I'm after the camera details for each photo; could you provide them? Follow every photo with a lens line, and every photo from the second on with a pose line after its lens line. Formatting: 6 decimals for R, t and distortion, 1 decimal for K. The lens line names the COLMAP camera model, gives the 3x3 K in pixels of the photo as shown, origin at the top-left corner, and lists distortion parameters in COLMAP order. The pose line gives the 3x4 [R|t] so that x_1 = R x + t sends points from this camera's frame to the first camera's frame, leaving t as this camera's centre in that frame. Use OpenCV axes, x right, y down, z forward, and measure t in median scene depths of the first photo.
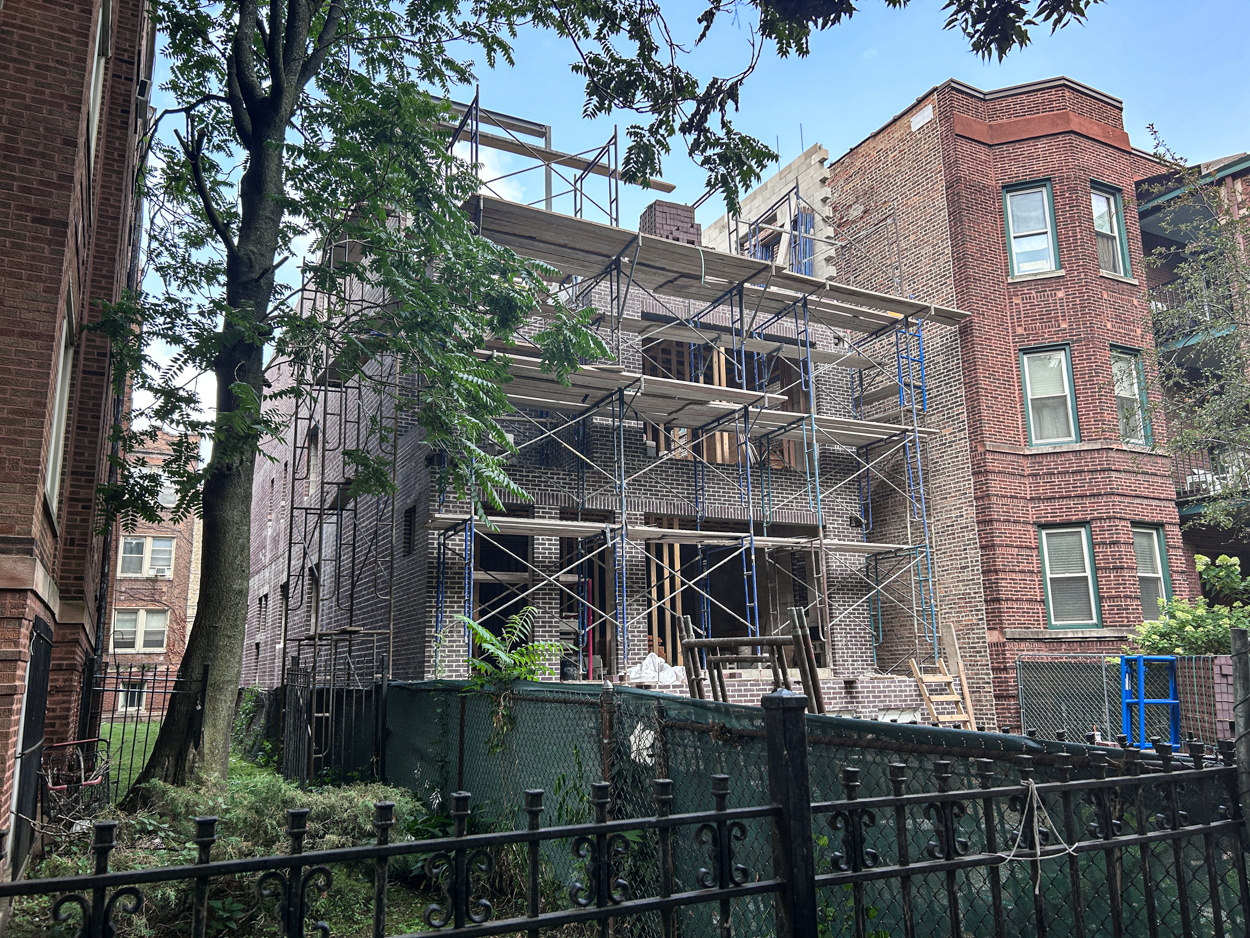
lens RADIAL K [[934.2, 0, 622.5], [0, 934.2, 464.6], [0, 0, 1]] dist [0.012895, -0.008497]
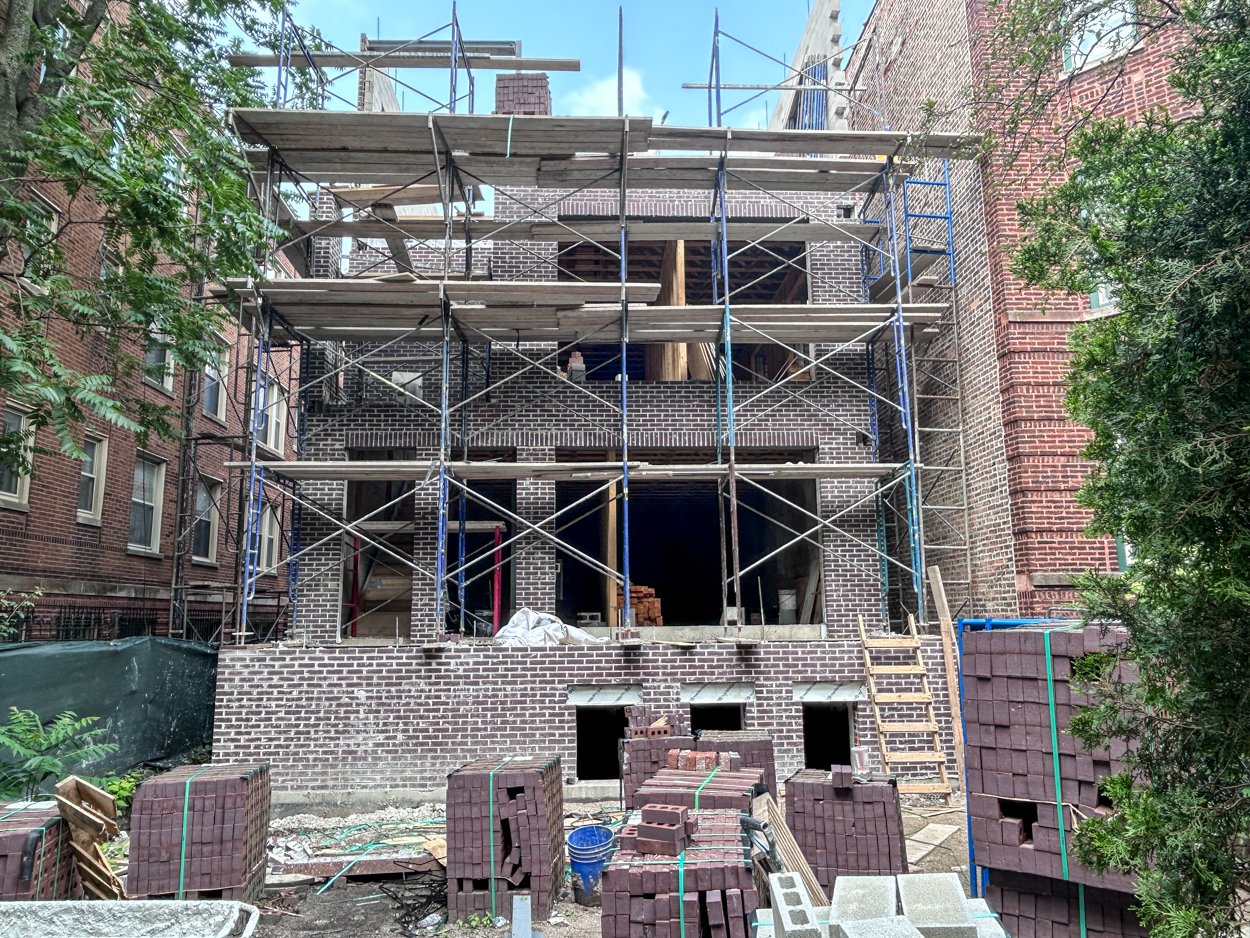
lens RADIAL K [[857.1, 0, 625.3], [0, 857.1, 472.9], [0, 0, 1]] dist [-0.012805, -0.002635]
pose [[0.908825, -0.063203, -0.412362, 0.387324], [0.085970, 0.995615, 0.036876, 0.049957], [0.408223, -0.068965, 0.910274, 0.288357]]
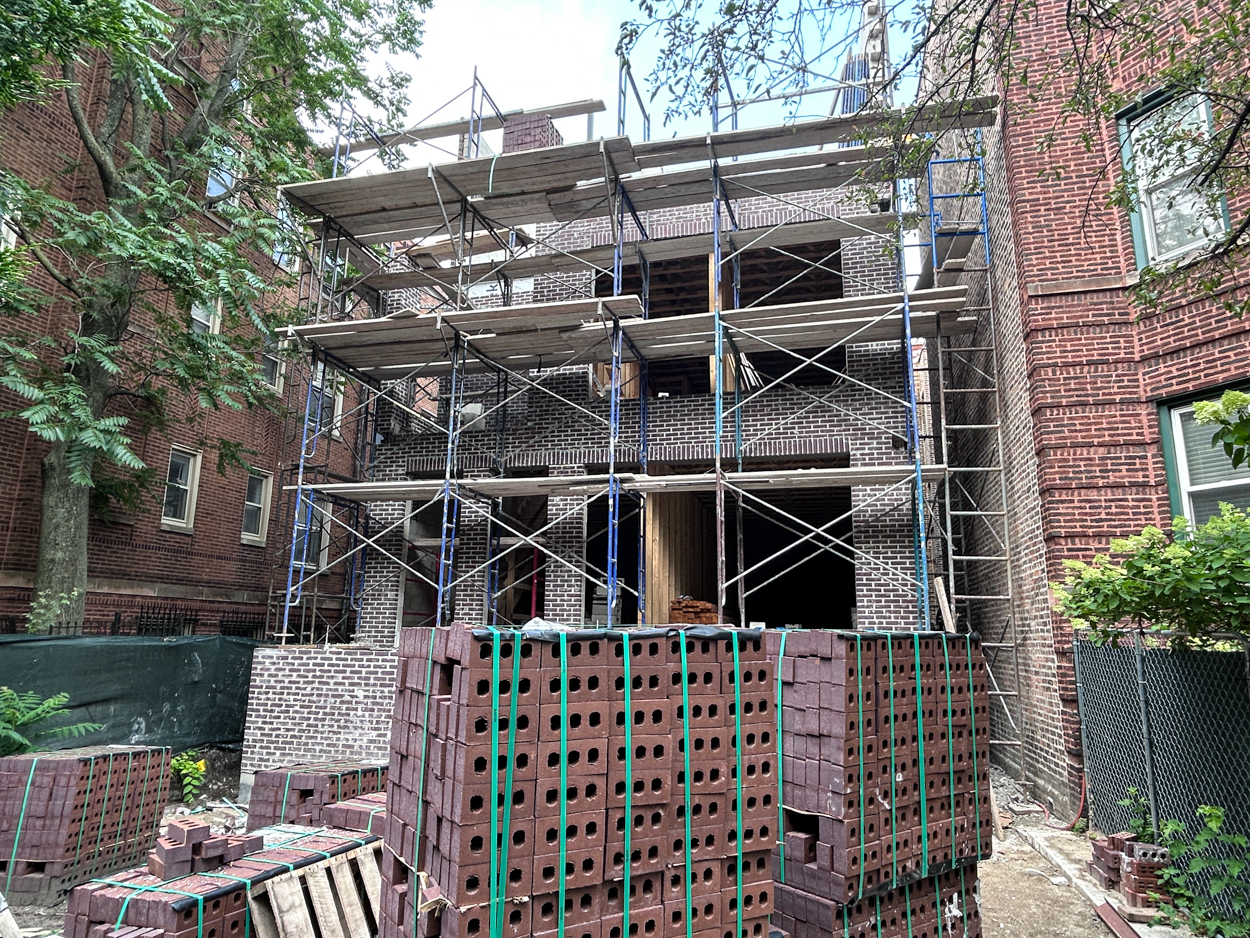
lens RADIAL K [[770.6, 0, 623.1], [0, 770.6, 471.2], [0, 0, 1]] dist [-0.013544, -0.002285]
pose [[0.741471, -0.113945, -0.661240, 0.515789], [0.118047, 0.992257, -0.038616, 0.087456], [0.660520, -0.049425, 0.749180, 0.444097]]
